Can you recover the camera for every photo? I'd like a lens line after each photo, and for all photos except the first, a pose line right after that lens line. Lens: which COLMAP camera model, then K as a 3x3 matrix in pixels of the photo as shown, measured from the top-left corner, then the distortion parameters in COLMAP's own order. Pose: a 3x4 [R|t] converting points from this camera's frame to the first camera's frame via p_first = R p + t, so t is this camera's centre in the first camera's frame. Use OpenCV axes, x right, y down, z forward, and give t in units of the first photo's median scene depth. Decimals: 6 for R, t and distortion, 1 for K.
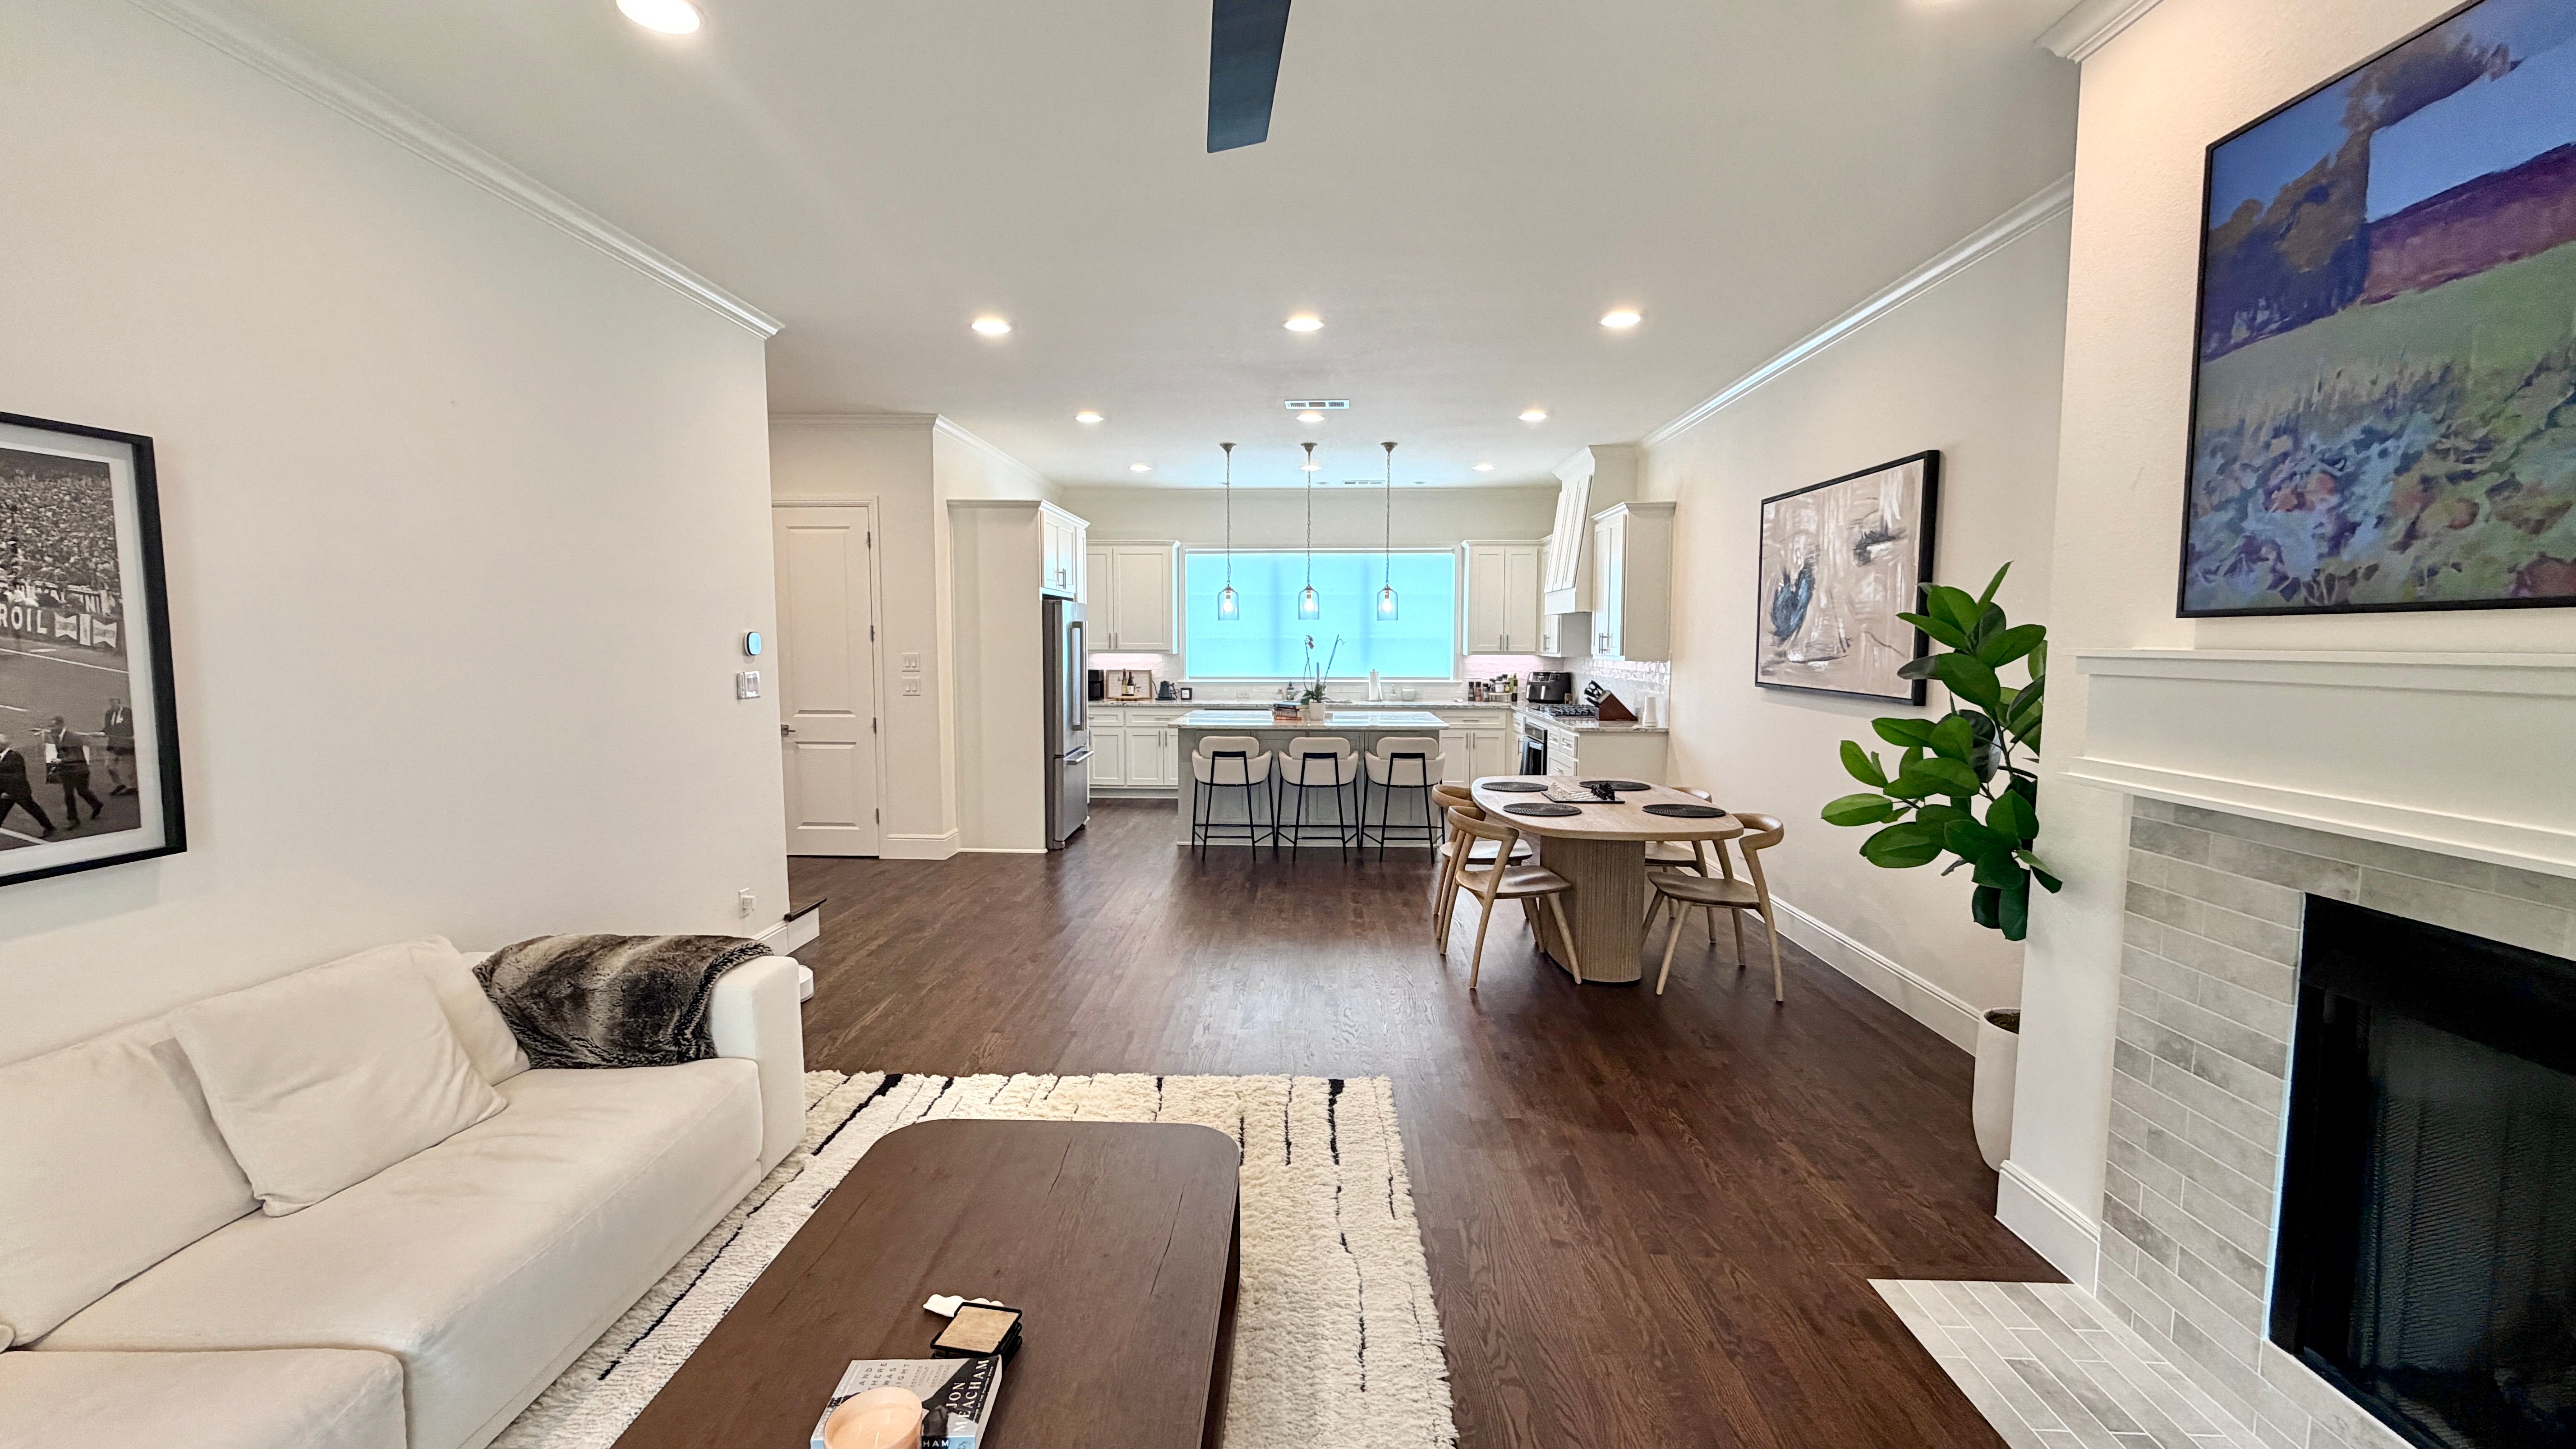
lens RADIAL K [[1028.0, 0, 1279.4], [0, 1028.0, 724.7], [0, 0, 1]] dist [-0.000188, 0.000538]
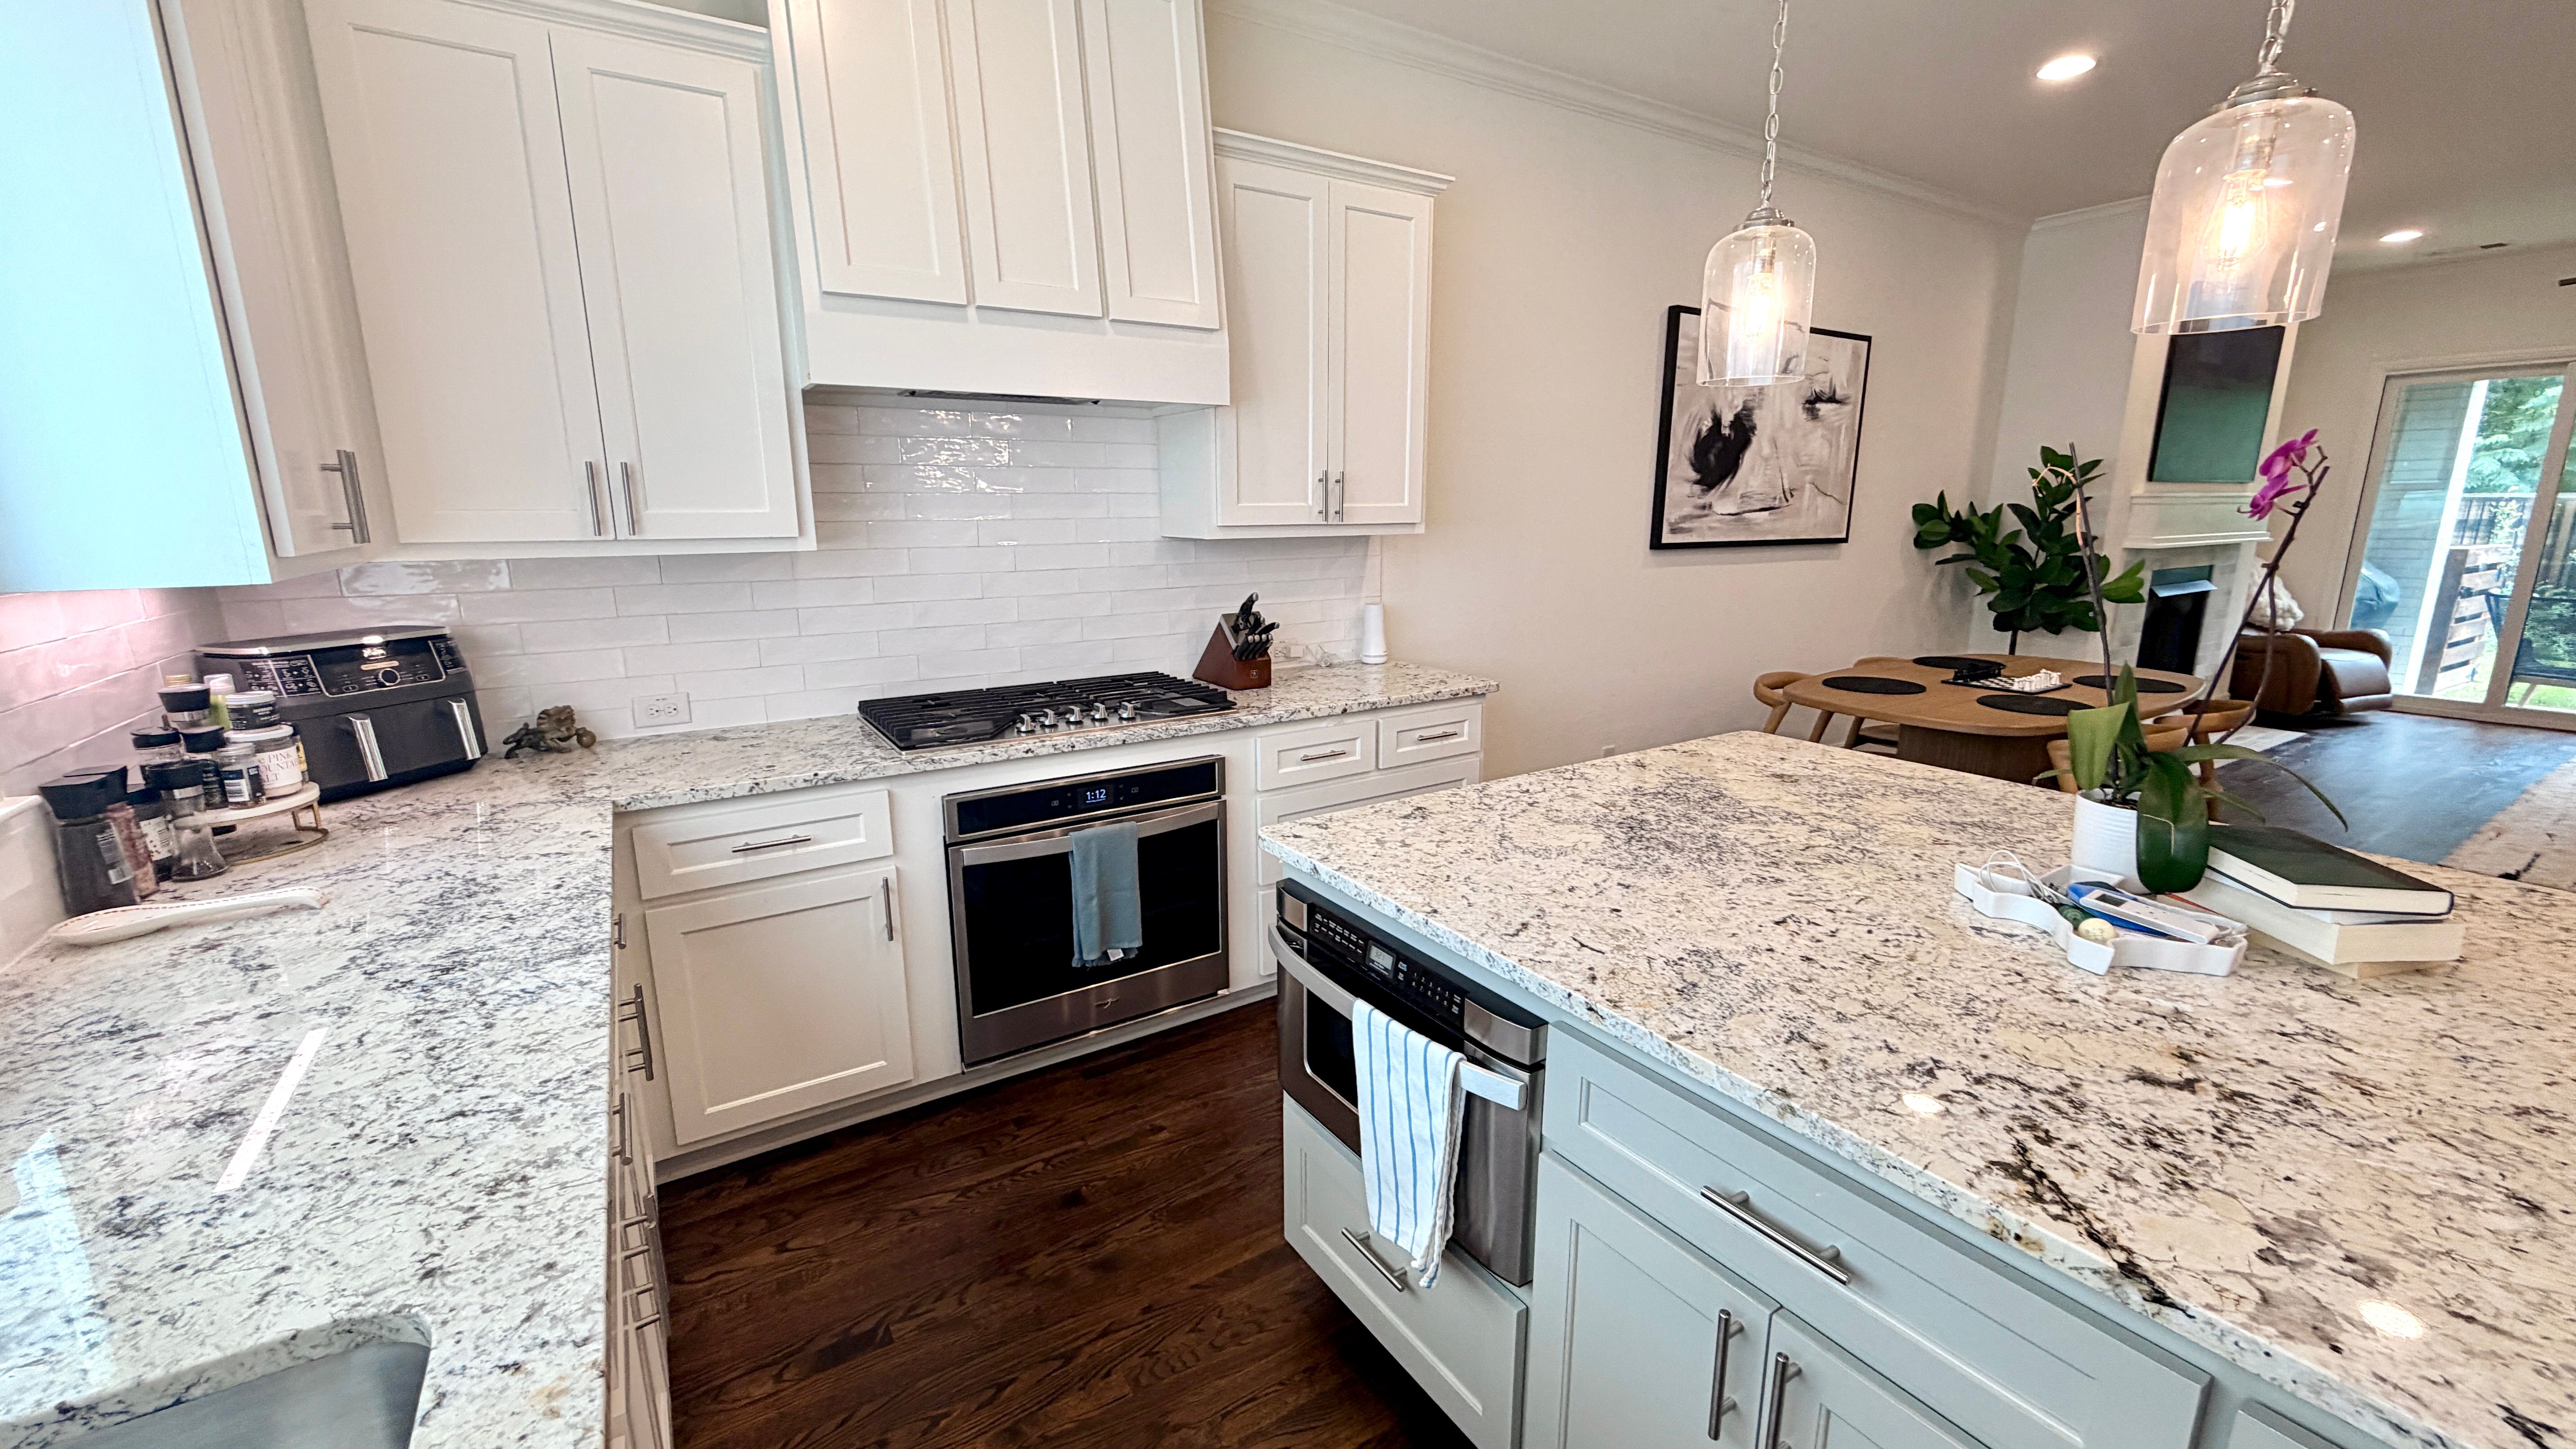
lens RADIAL K [[1028.0, 0, 1283.7], [0, 1028.0, 725.5], [0, 0, 1]] dist [-0.000188, 0.000538]
pose [[-0.572281, -0.171605, 0.801901, -0.045511], [0.071983, 0.963574, 0.257574, -0.171546], [-0.816892, 0.205128, -0.539082, 2.201933]]
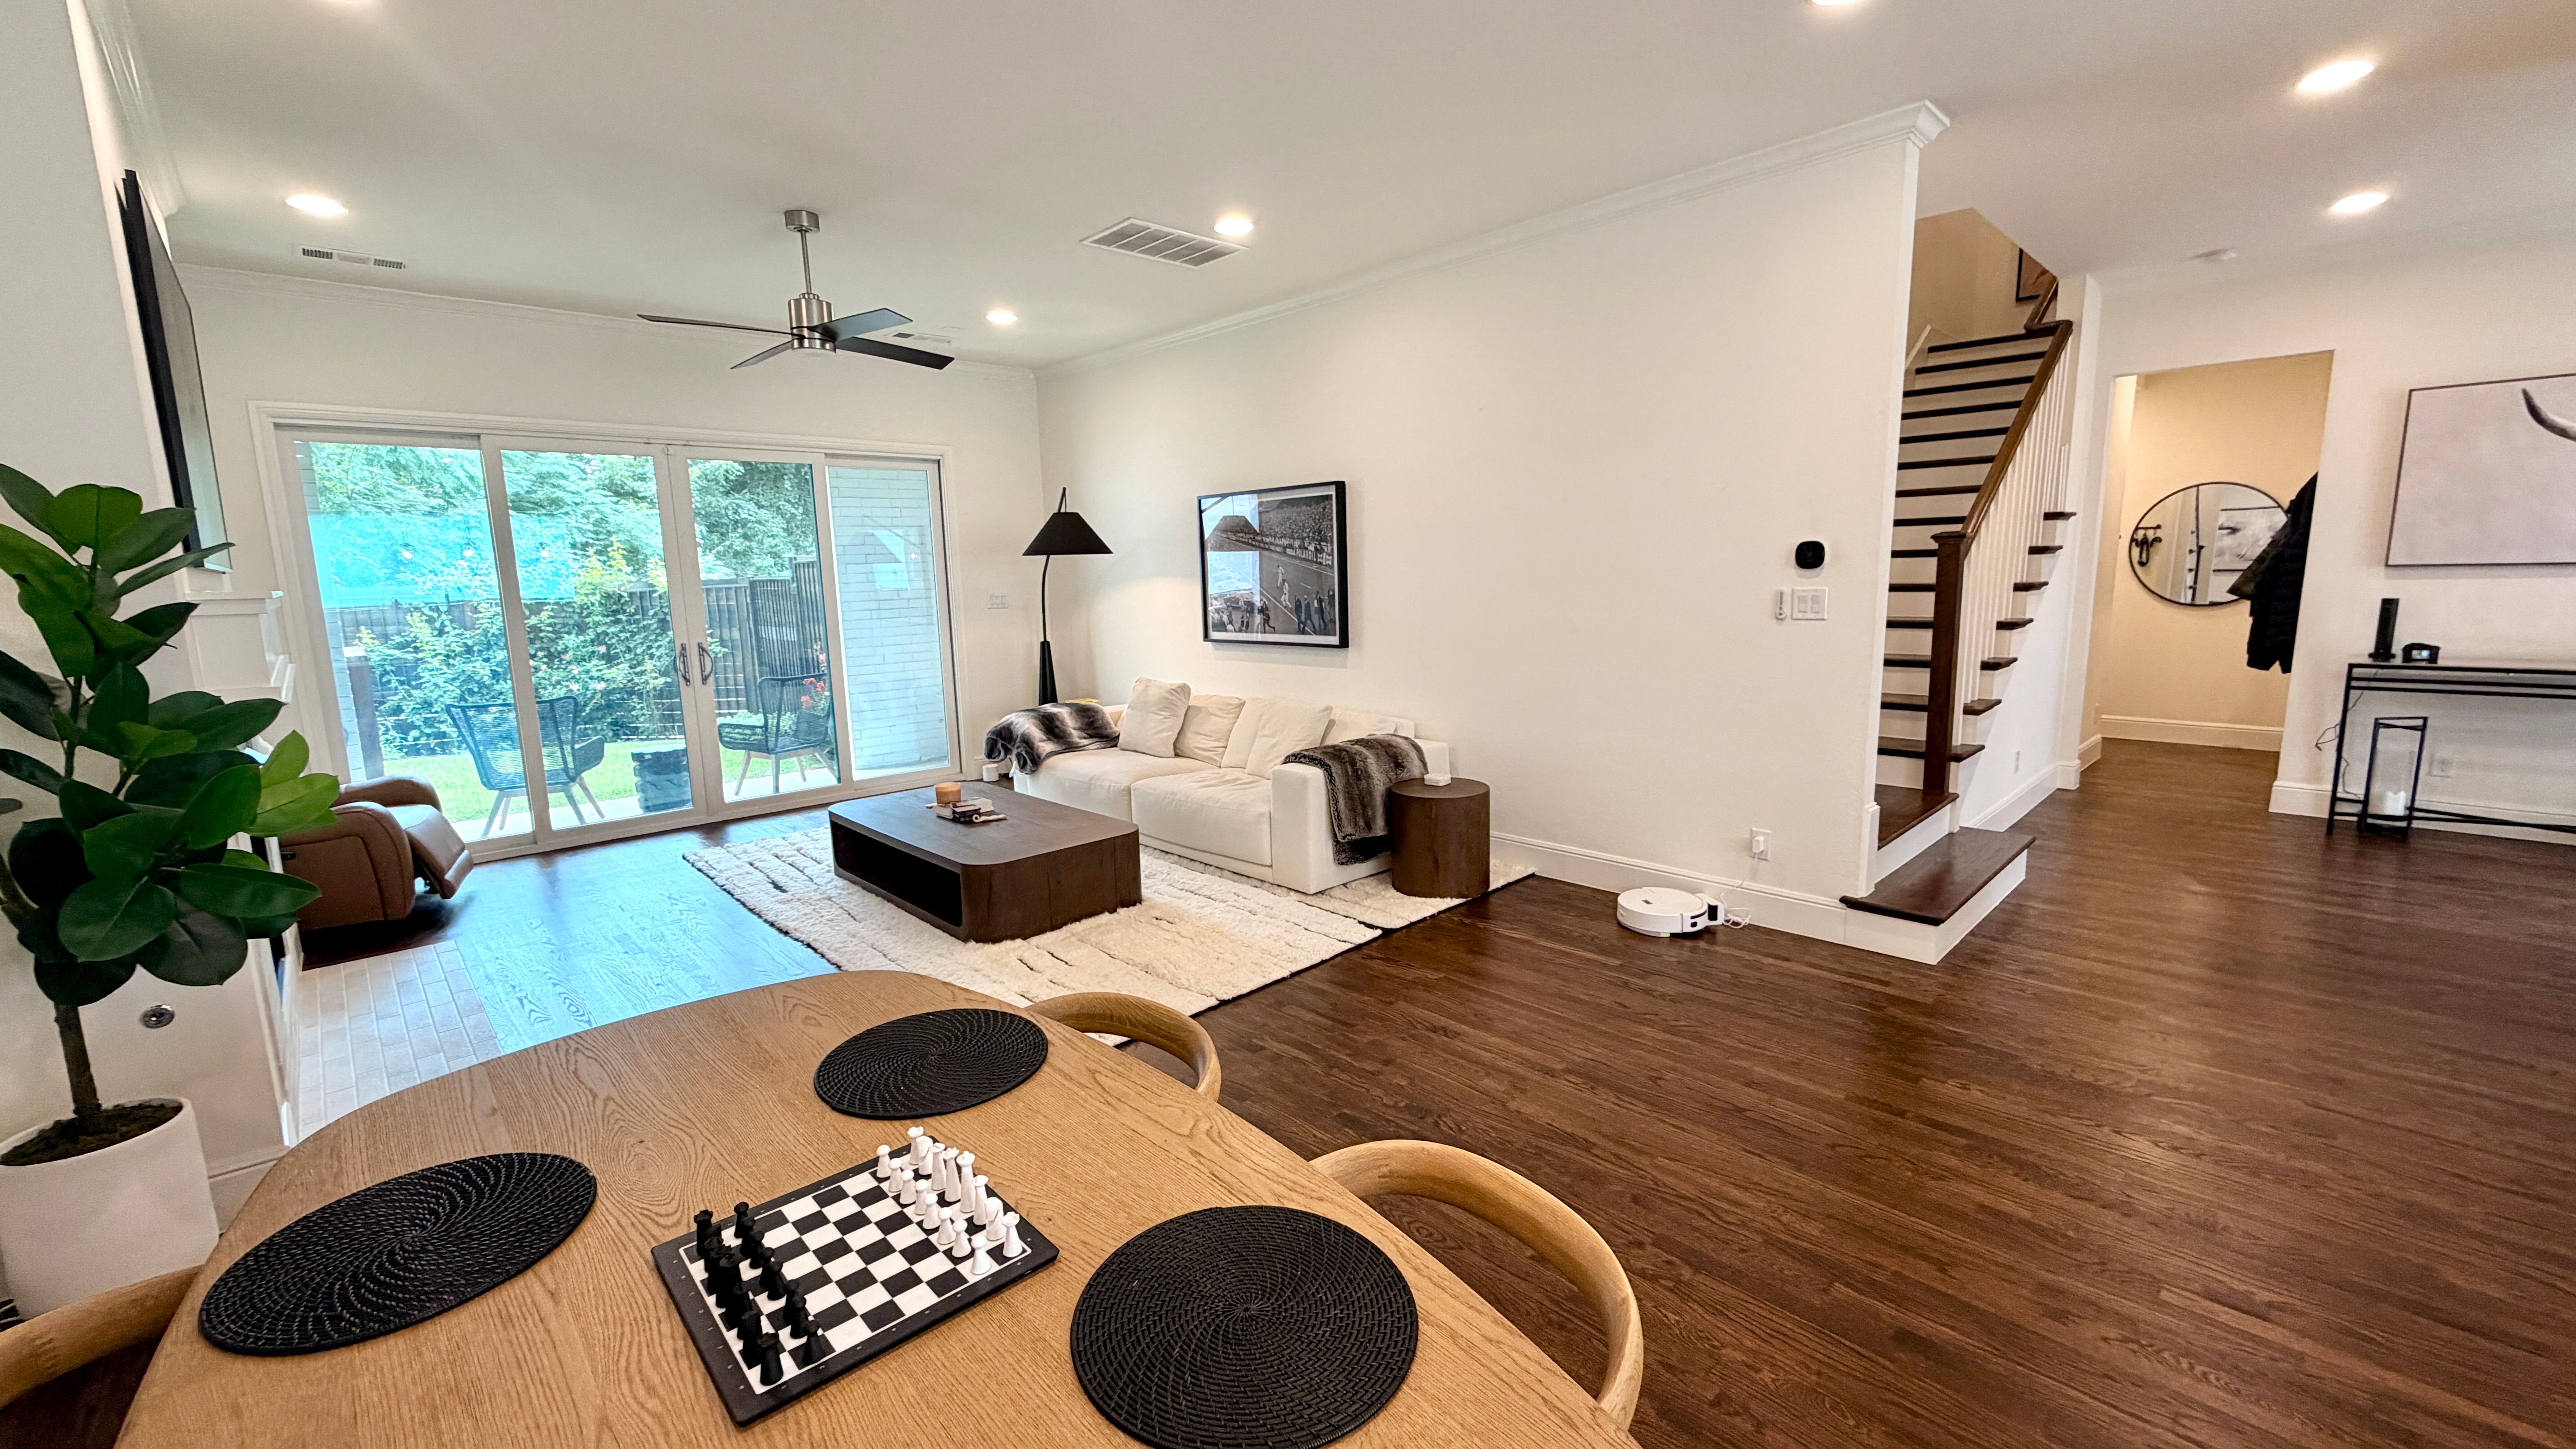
lens RADIAL K [[1028.0, 0, 1279.6], [0, 1028.0, 725.2], [0, 0, 1]] dist [-0.000188, 0.000538]
pose [[-0.700160, 0.124682, -0.703015, 0.430090], [-0.036437, 0.977112, 0.209584, -0.111482], [0.713055, 0.172358, -0.679591, 1.385138]]
